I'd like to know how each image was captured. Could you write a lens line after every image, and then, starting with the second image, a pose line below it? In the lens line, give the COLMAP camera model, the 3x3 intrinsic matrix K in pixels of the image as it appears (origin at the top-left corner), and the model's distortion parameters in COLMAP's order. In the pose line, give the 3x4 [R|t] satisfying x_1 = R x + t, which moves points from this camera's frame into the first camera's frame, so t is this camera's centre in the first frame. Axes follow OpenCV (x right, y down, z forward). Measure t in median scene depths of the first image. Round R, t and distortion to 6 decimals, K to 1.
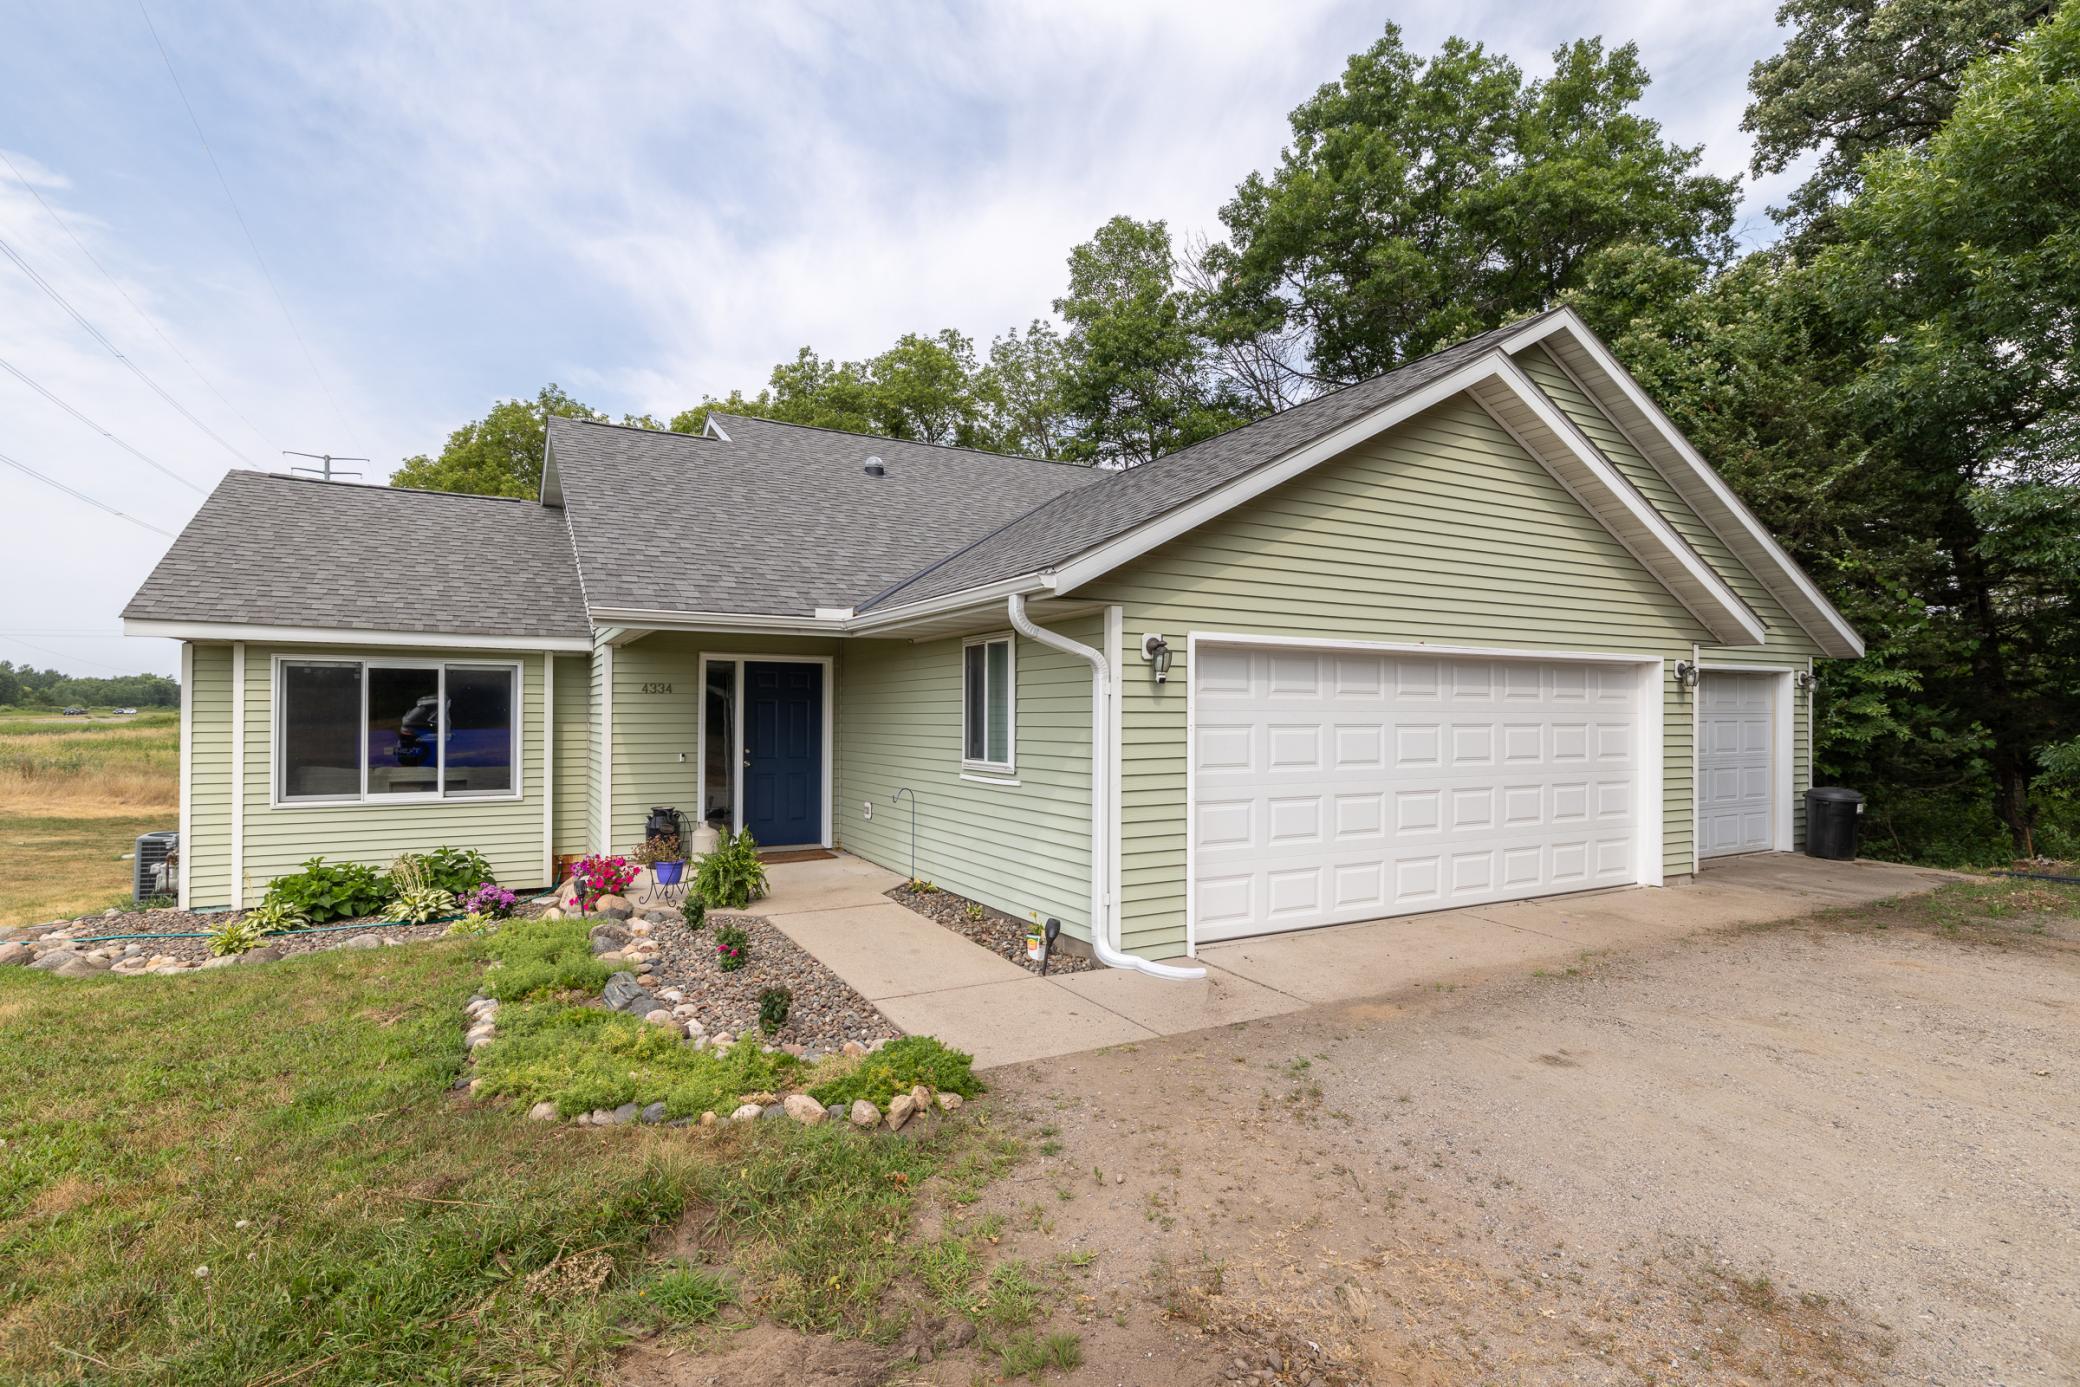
lens RADIAL K [[977.8, 0, 1039.5], [0, 977.8, 703.7], [0, 0, 1]] dist [-0.001979, -0.001507]
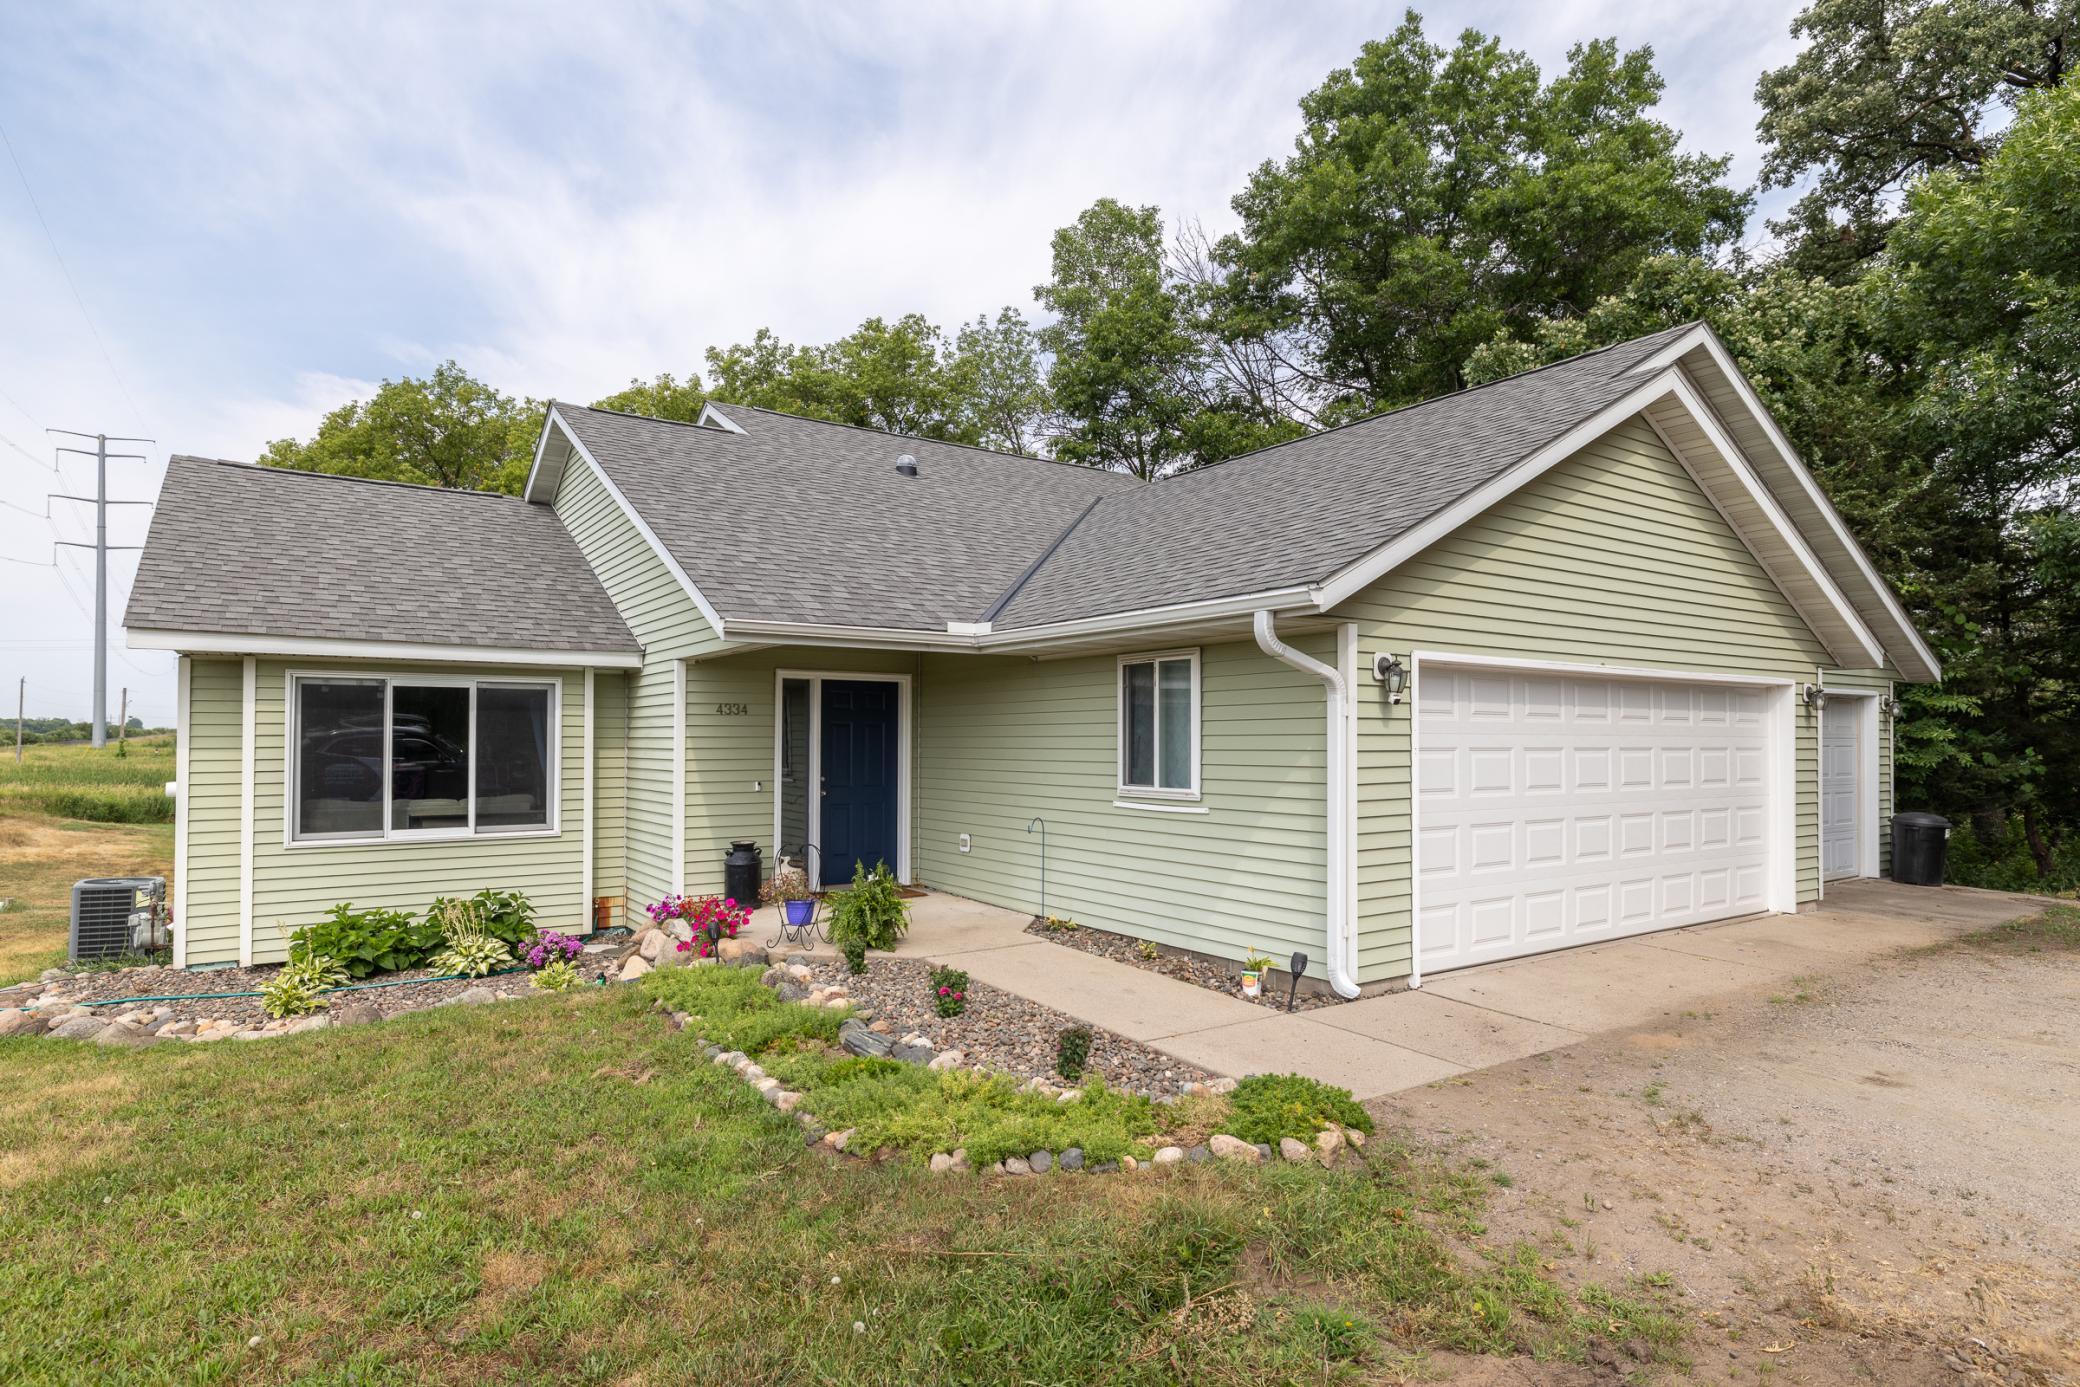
lens RADIAL K [[1079.8, 0, 1023.1], [0, 1079.8, 720.9], [0, 0, 1]] dist [-0.011333, -0.000649]
pose [[0.996426, 0.001798, 0.084451, -0.111017], [-0.001353, 0.999985, -0.005324, -0.000350], [-0.084459, 0.005191, 0.996413, -0.005347]]
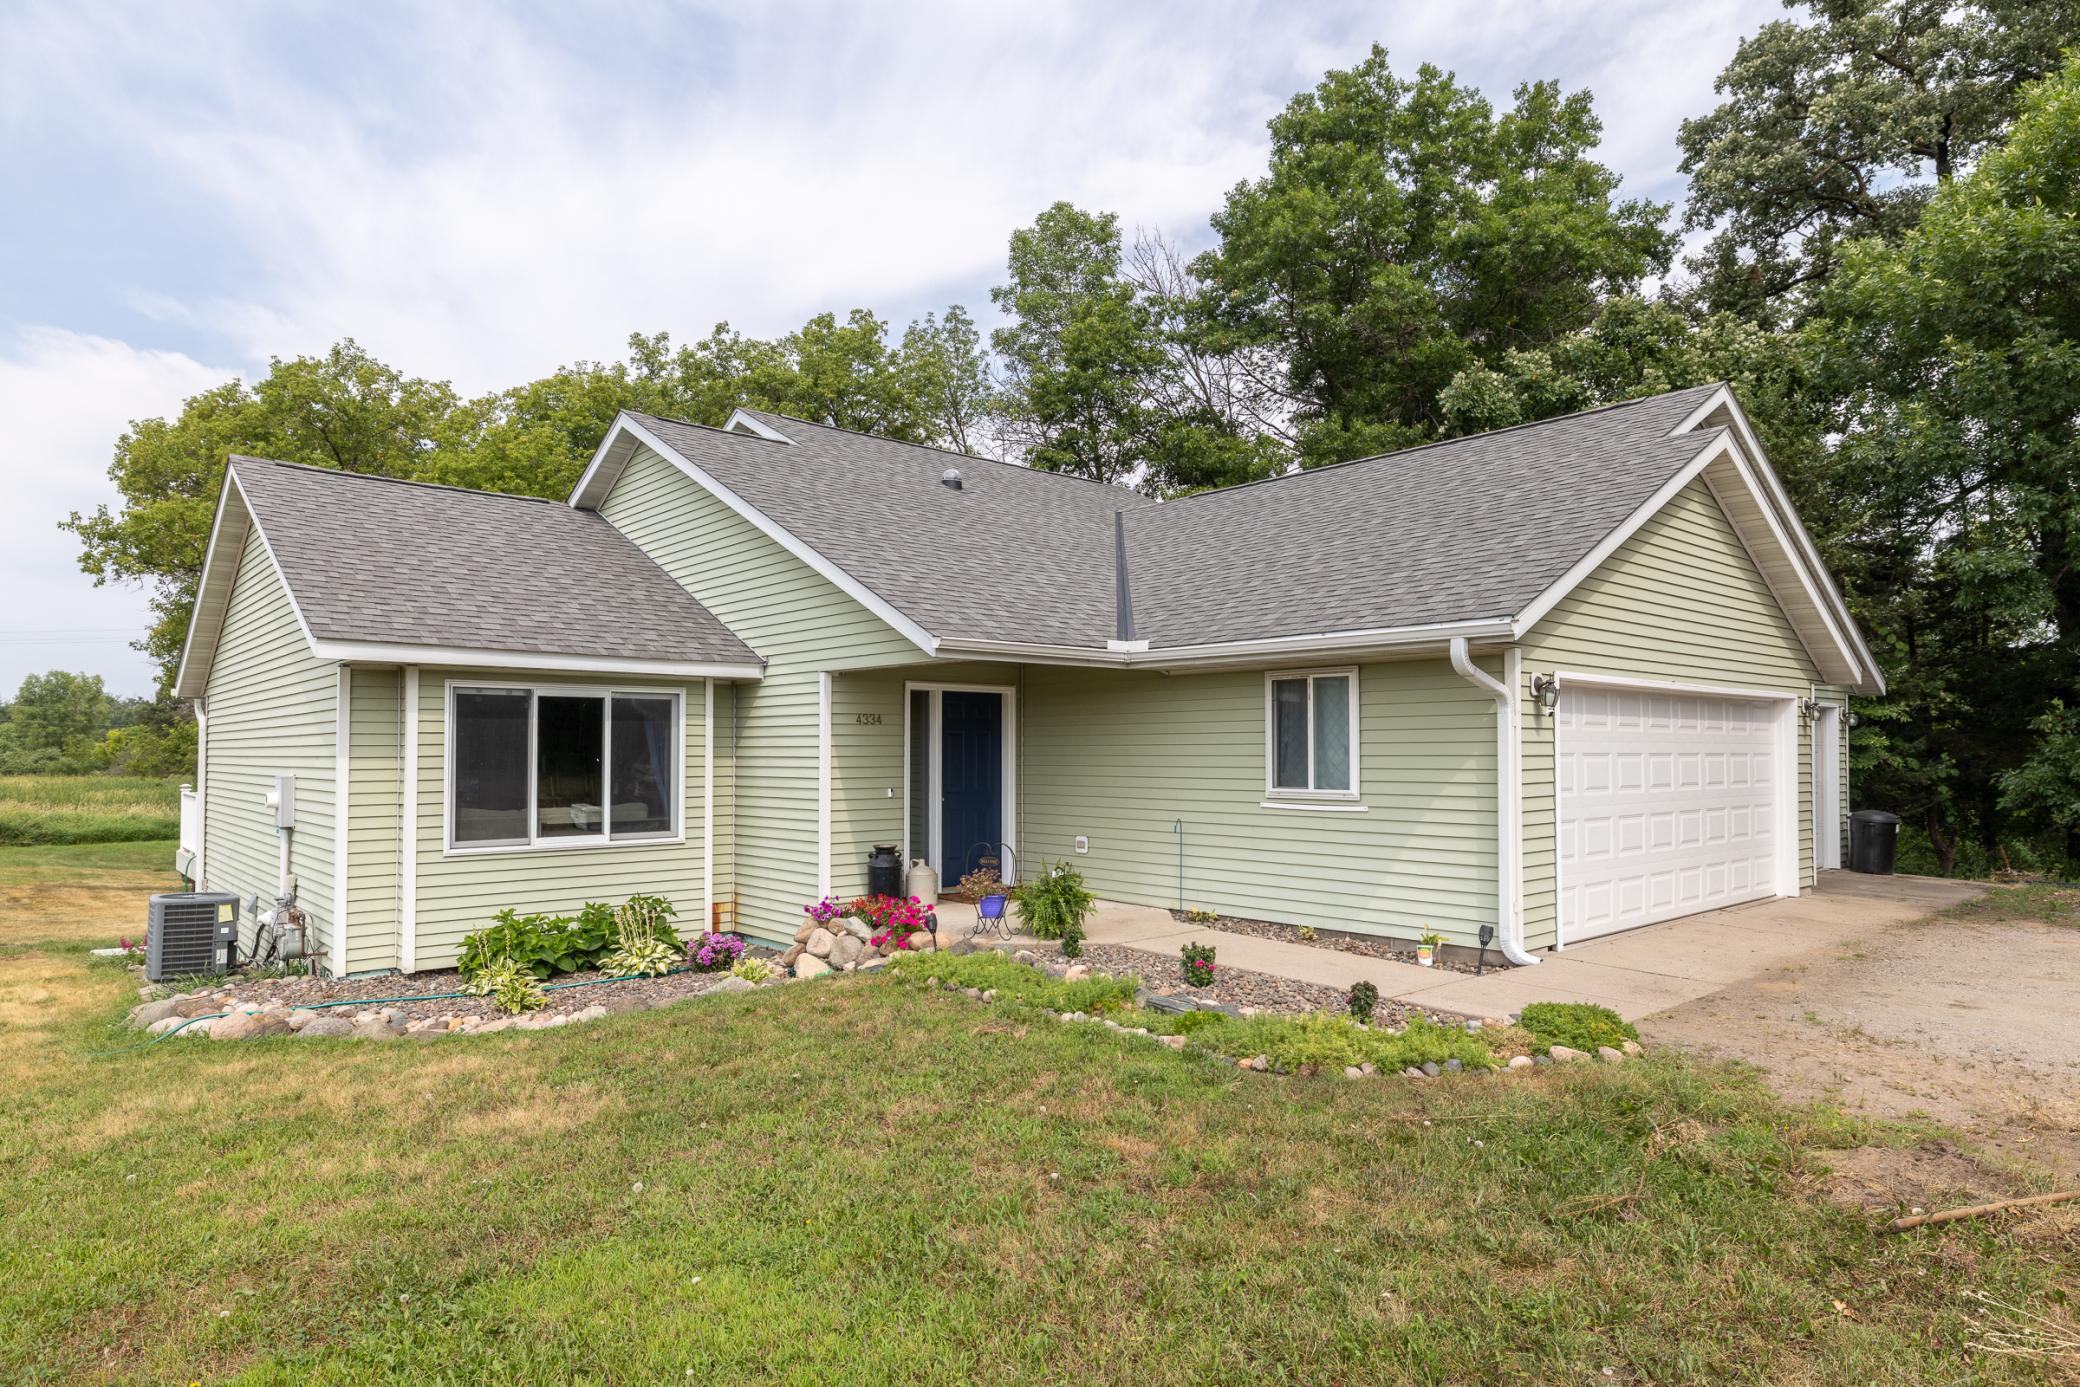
lens RADIAL K [[1162.9, 0, 995.3], [0, 1162.9, 724.6], [0, 0, 1]] dist [-0.019474, -0.000701]
pose [[0.980892, 0.002620, 0.194537, -0.261517], [-0.000799, 0.999955, -0.009438, -0.000152], [-0.194553, 0.009102, 0.980850, -0.063794]]
